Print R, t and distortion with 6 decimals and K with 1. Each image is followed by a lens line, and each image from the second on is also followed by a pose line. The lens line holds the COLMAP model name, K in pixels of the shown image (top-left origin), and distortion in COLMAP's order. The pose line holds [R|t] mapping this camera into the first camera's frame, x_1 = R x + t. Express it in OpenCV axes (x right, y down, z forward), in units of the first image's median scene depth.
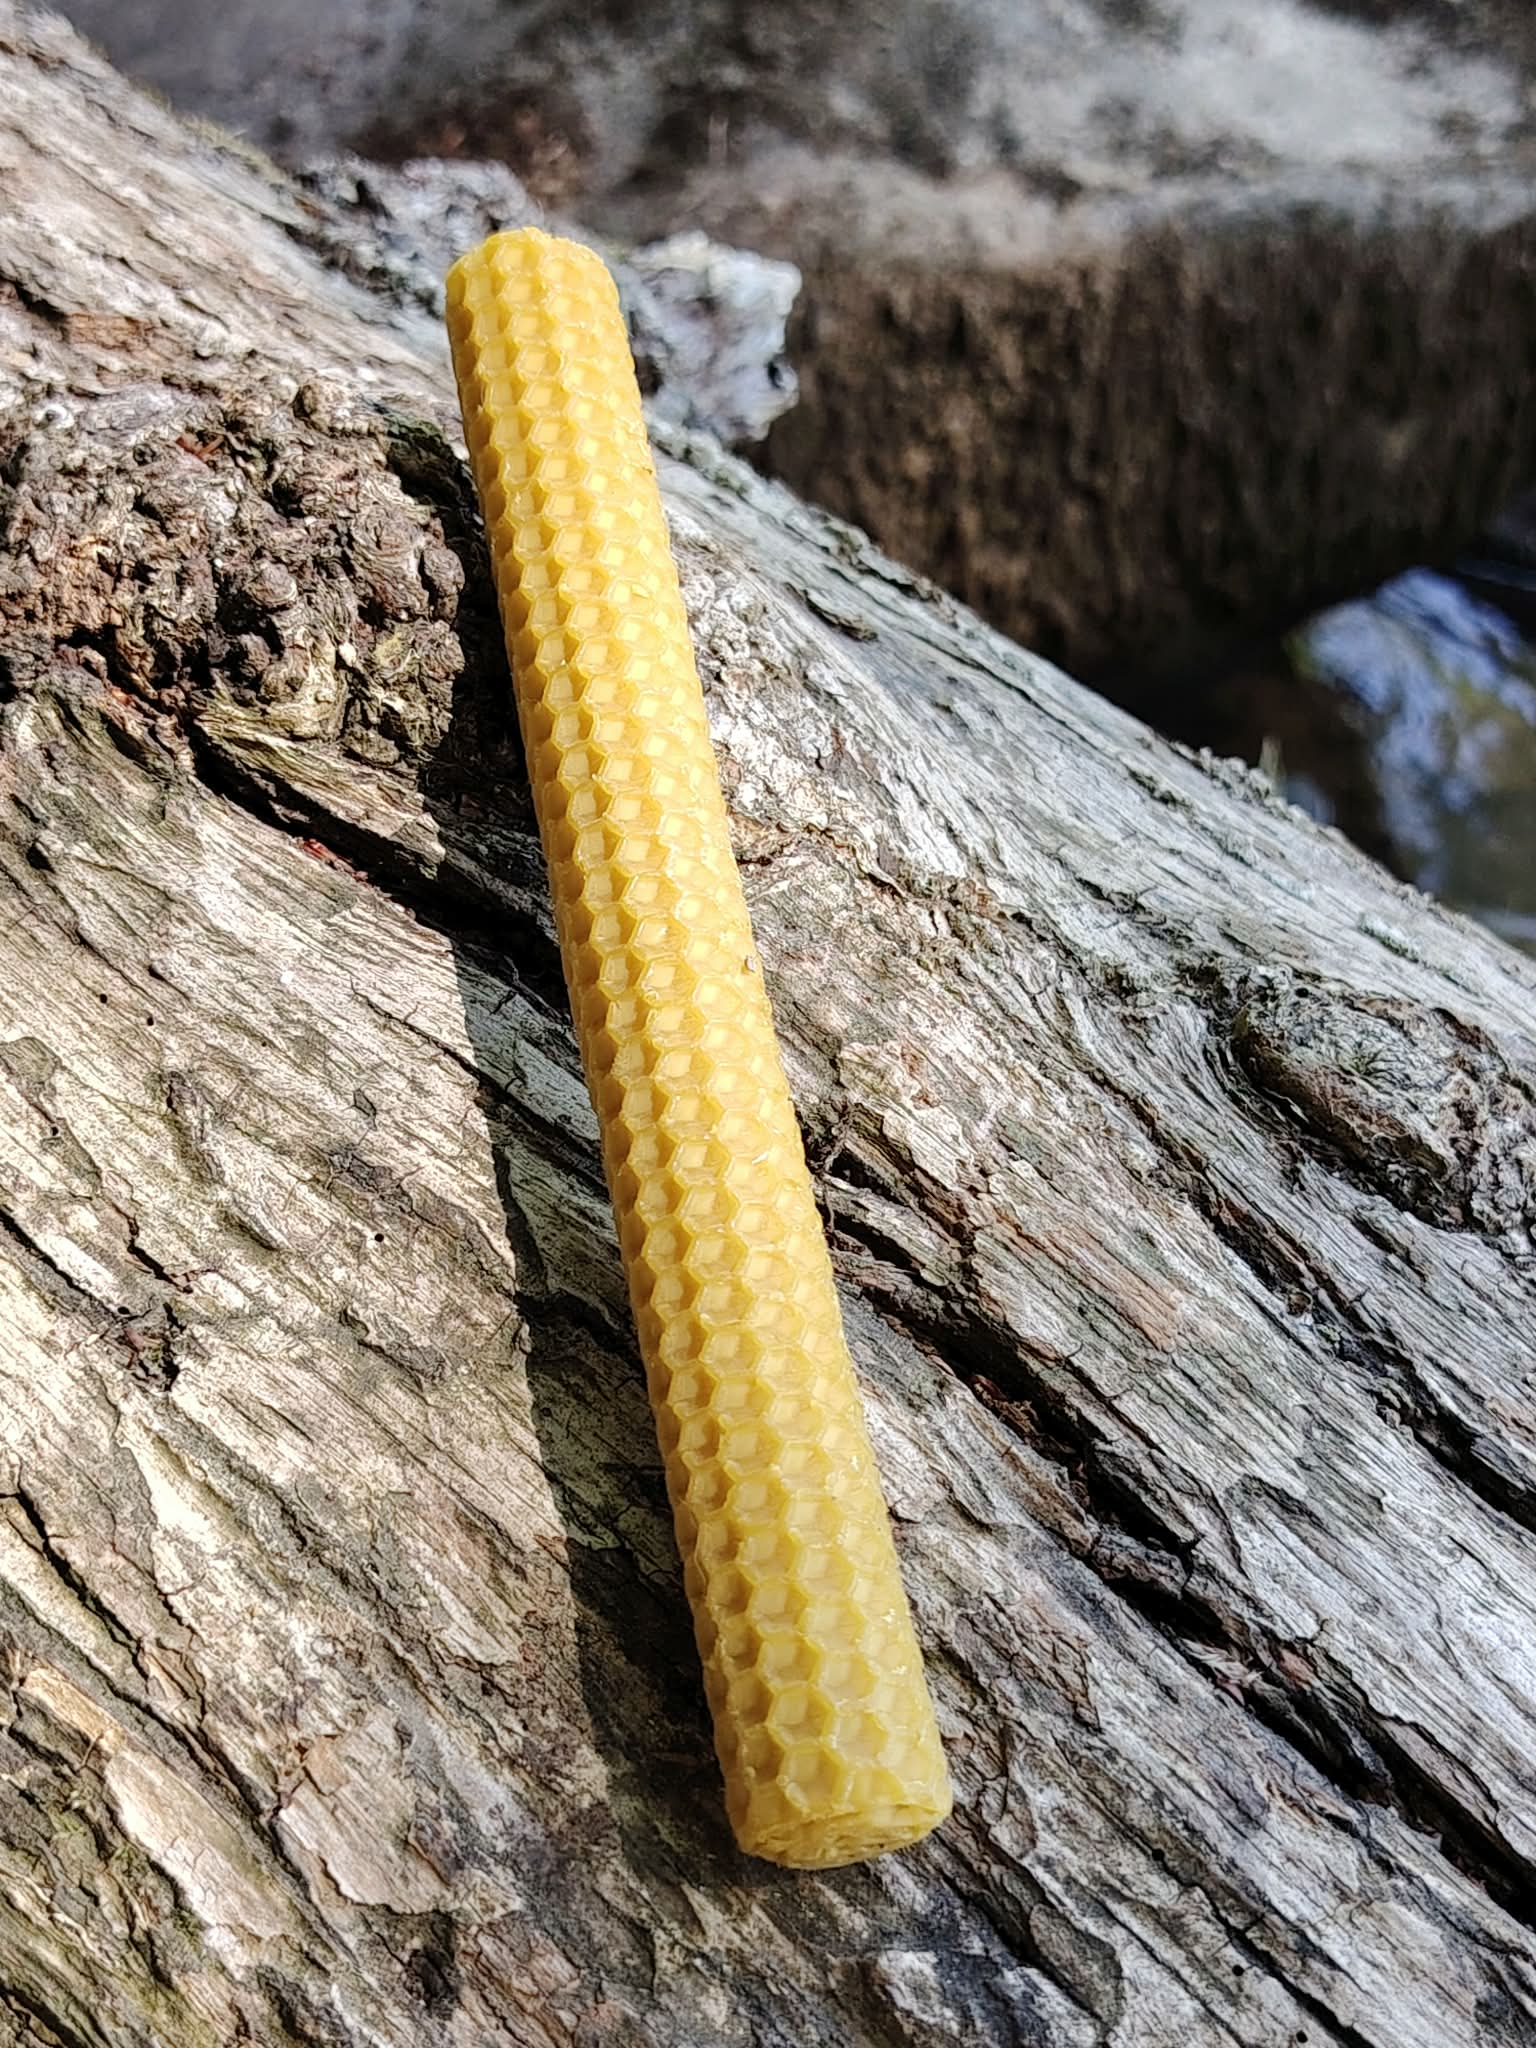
lens RADIAL K [[2932.1, 0, 757.0], [0, 2932.1, 1037.8], [0, 0, 1]] dist [0.154501, -0.575498]
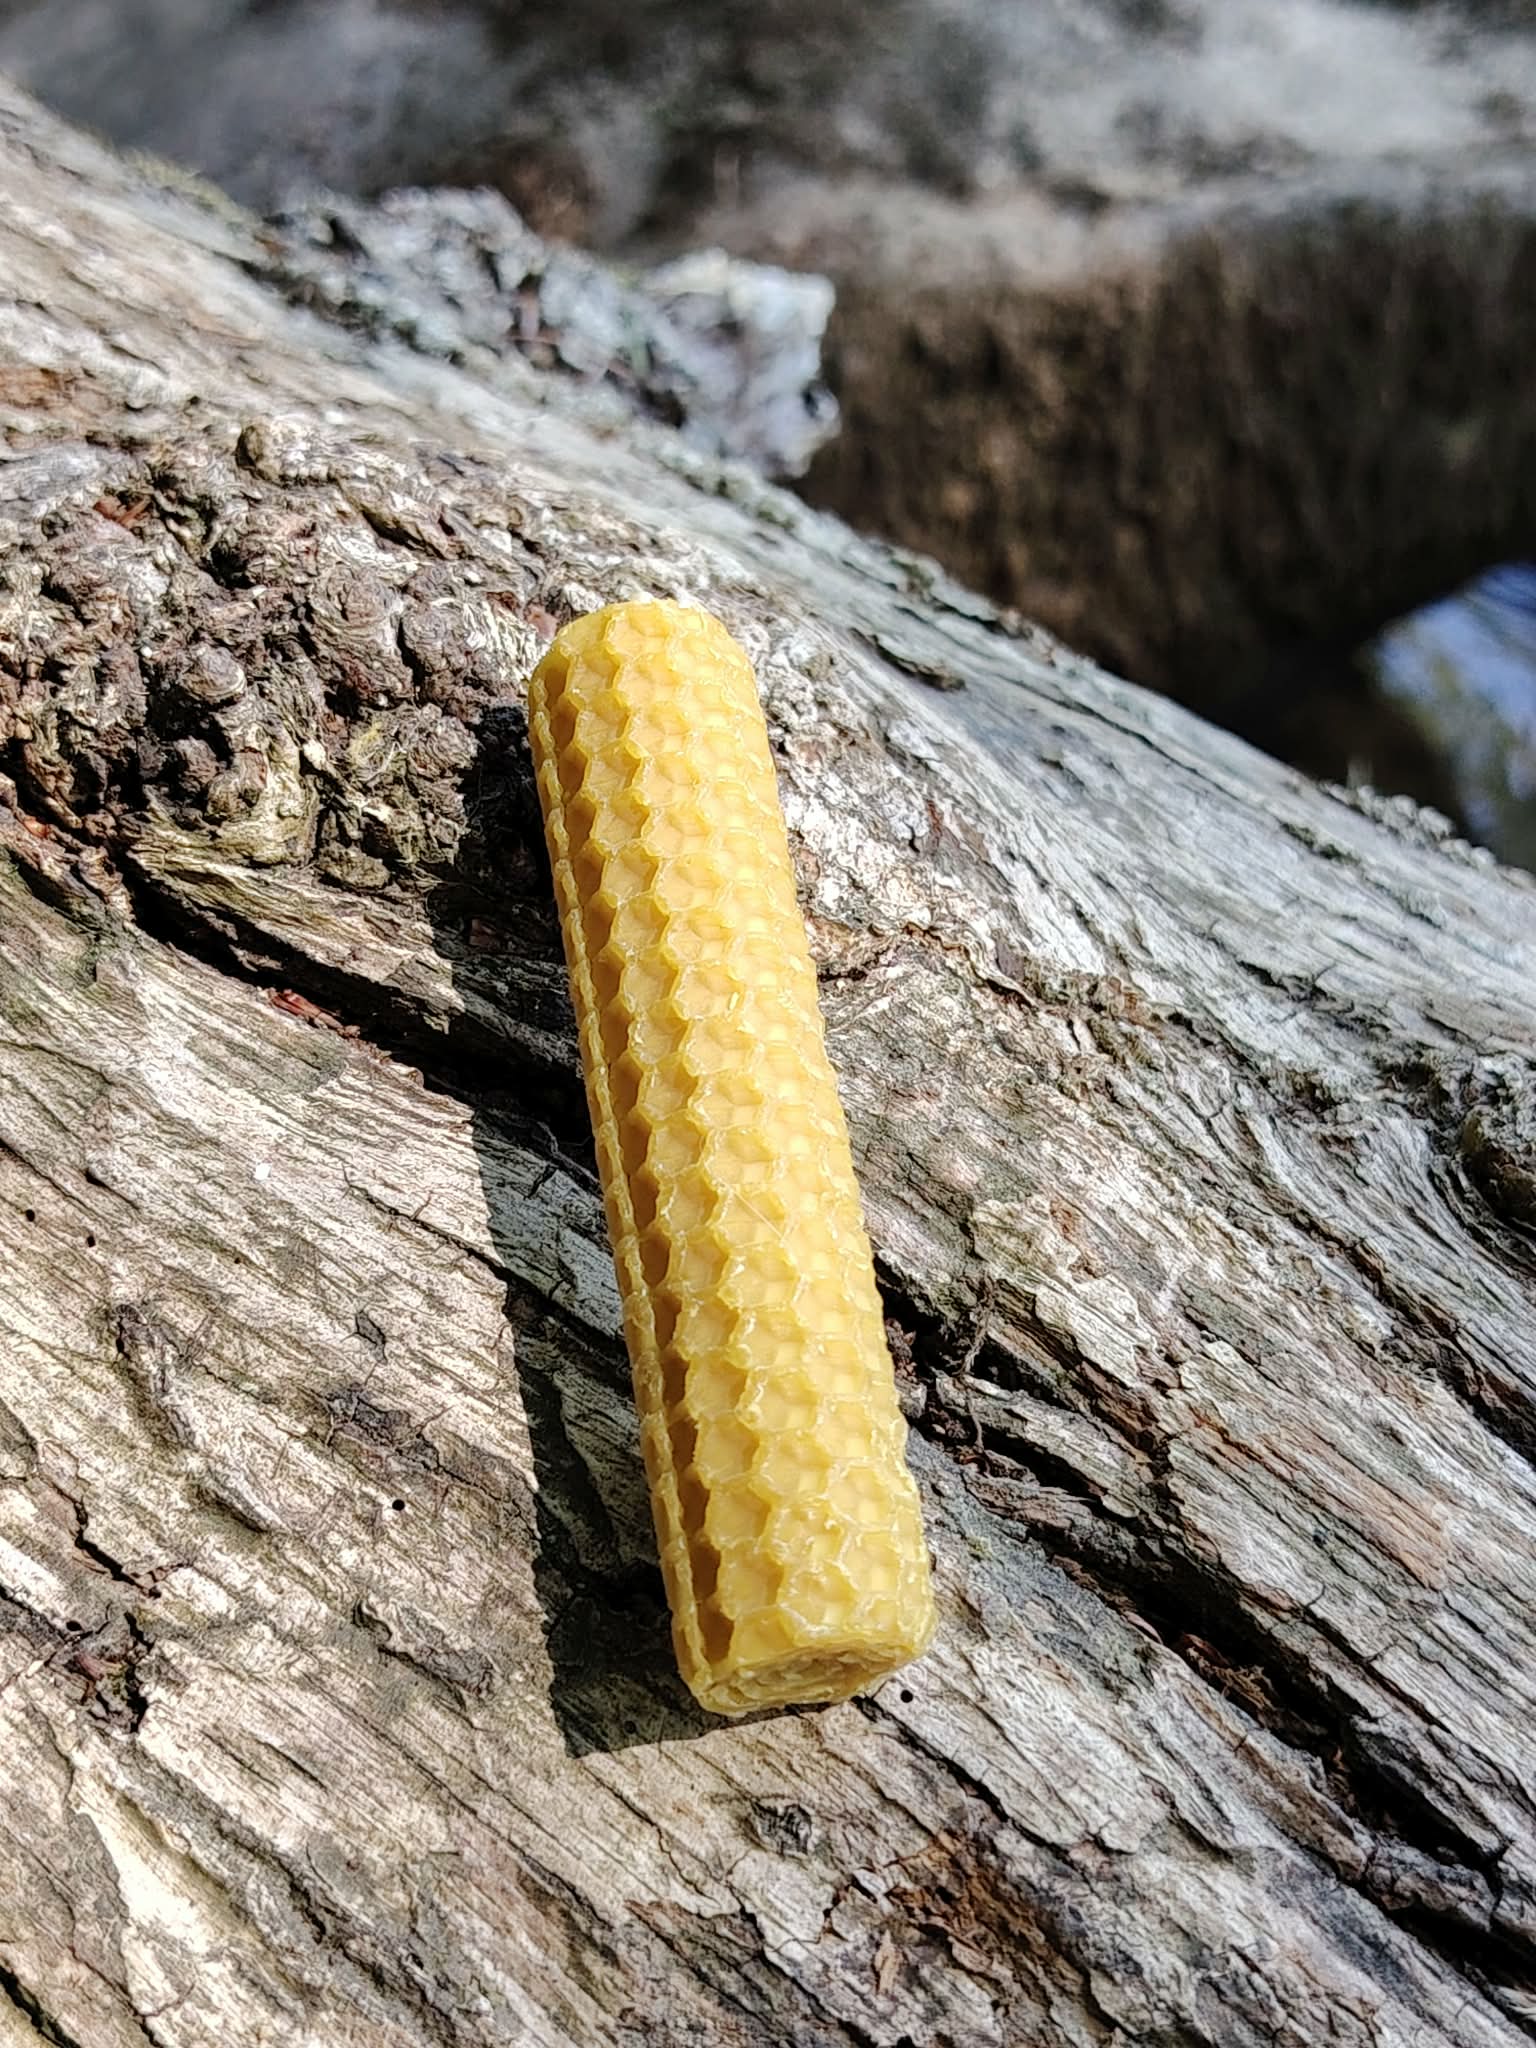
lens RADIAL K [[2932.1, 0, 757.0], [0, 2932.1, 1037.8], [0, 0, 1]] dist [0.154501, -0.575498]
pose [[0.997333, -0.069761, -0.021470, -0.008912], [0.069328, 0.997388, -0.020286, -0.029905], [0.022830, 0.018743, 0.999564, 0.212192]]
